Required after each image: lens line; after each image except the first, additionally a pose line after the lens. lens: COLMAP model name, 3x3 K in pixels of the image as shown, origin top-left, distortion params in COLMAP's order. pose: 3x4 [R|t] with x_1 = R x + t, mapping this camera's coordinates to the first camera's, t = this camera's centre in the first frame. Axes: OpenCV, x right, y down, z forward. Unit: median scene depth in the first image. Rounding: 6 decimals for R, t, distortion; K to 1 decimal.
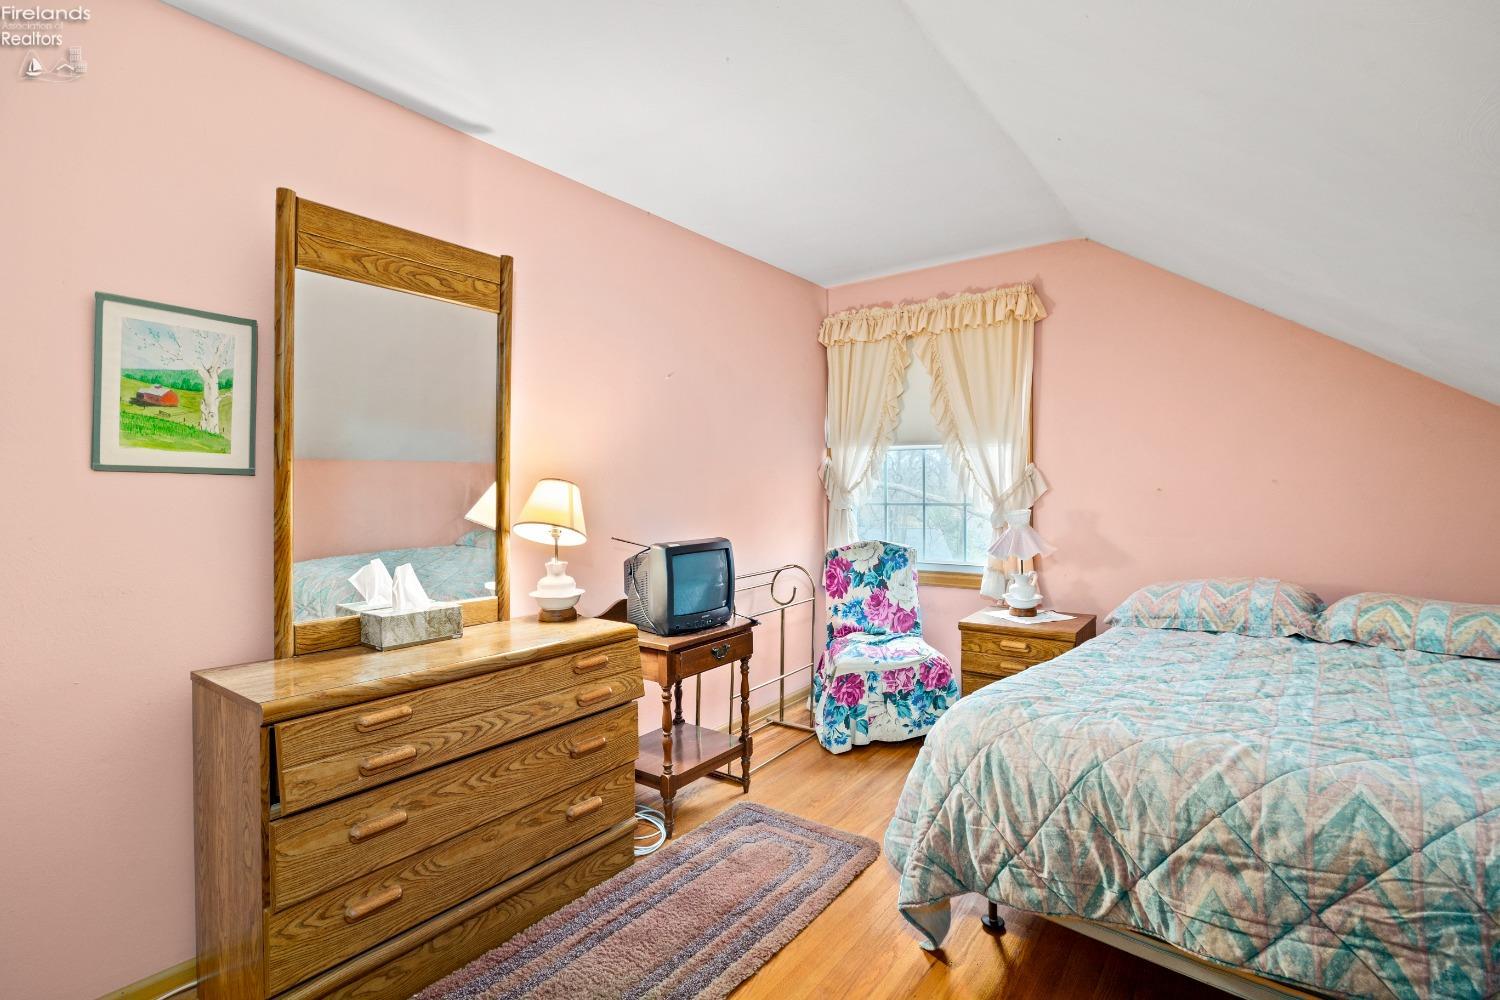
lens RADIAL K [[706.6, 0, 749.7], [0, 706.6, 492.4], [0, 0, 1]] dist [-0.014541, 0.000082]
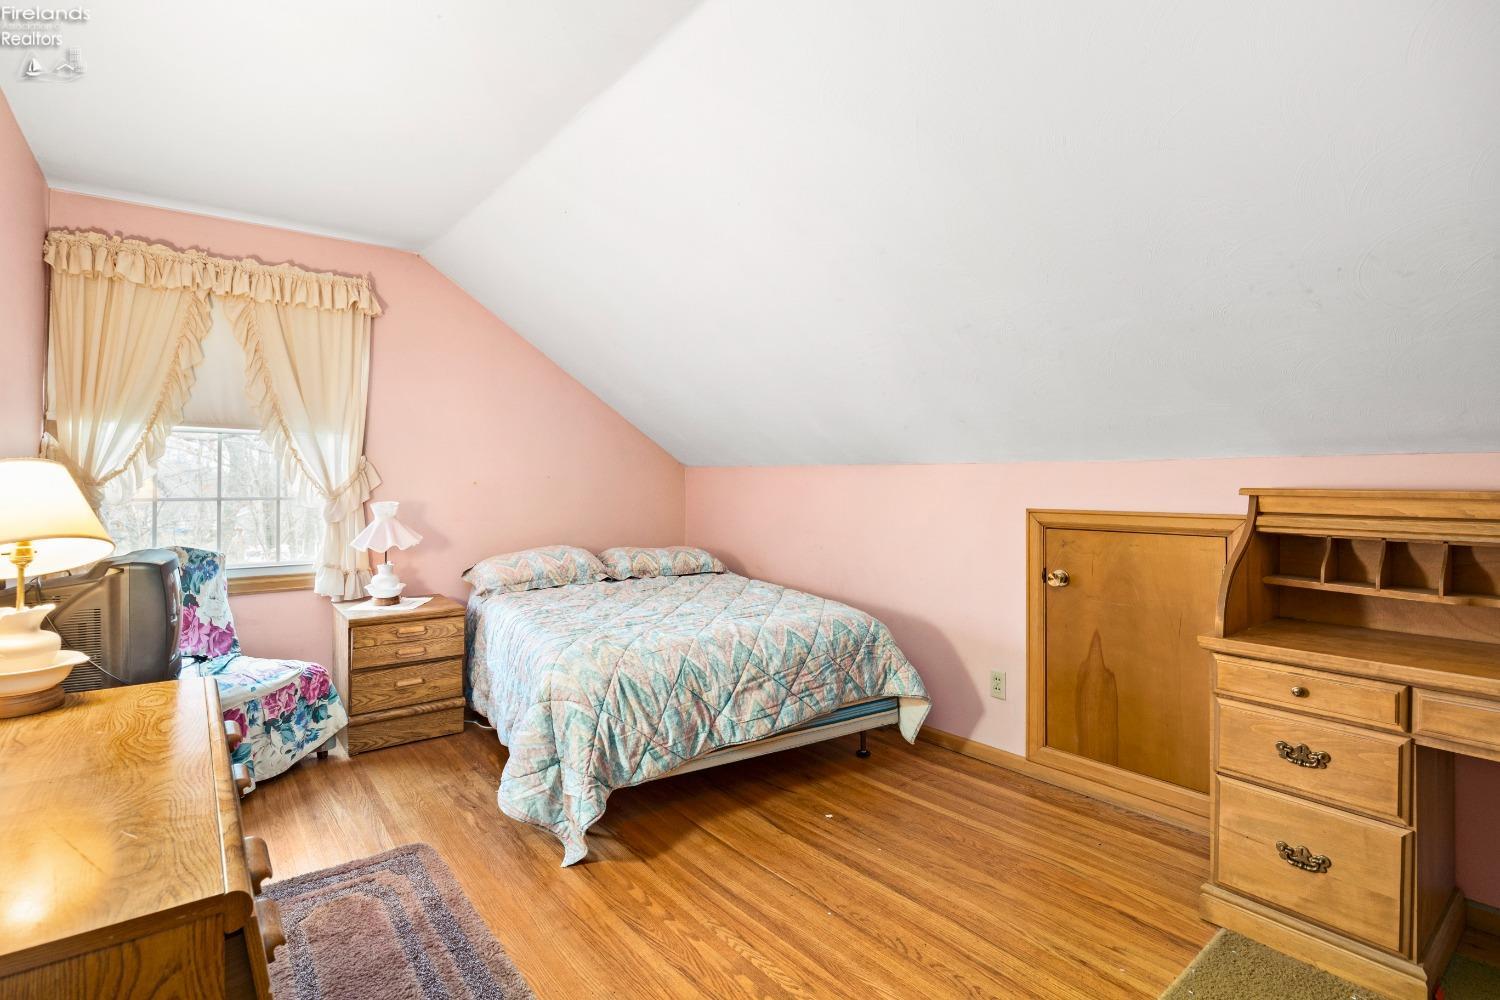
lens RADIAL K [[722.4, 0, 747.5], [0, 722.4, 476.5], [0, 0, 1]] dist [-0.016130, -0.000466]
pose [[0.261765, 0.013533, 0.965037, -0.684210], [0.000999, 0.999897, -0.014293, 0.004907], [-0.965131, 0.004706, 0.261725, 0.304246]]
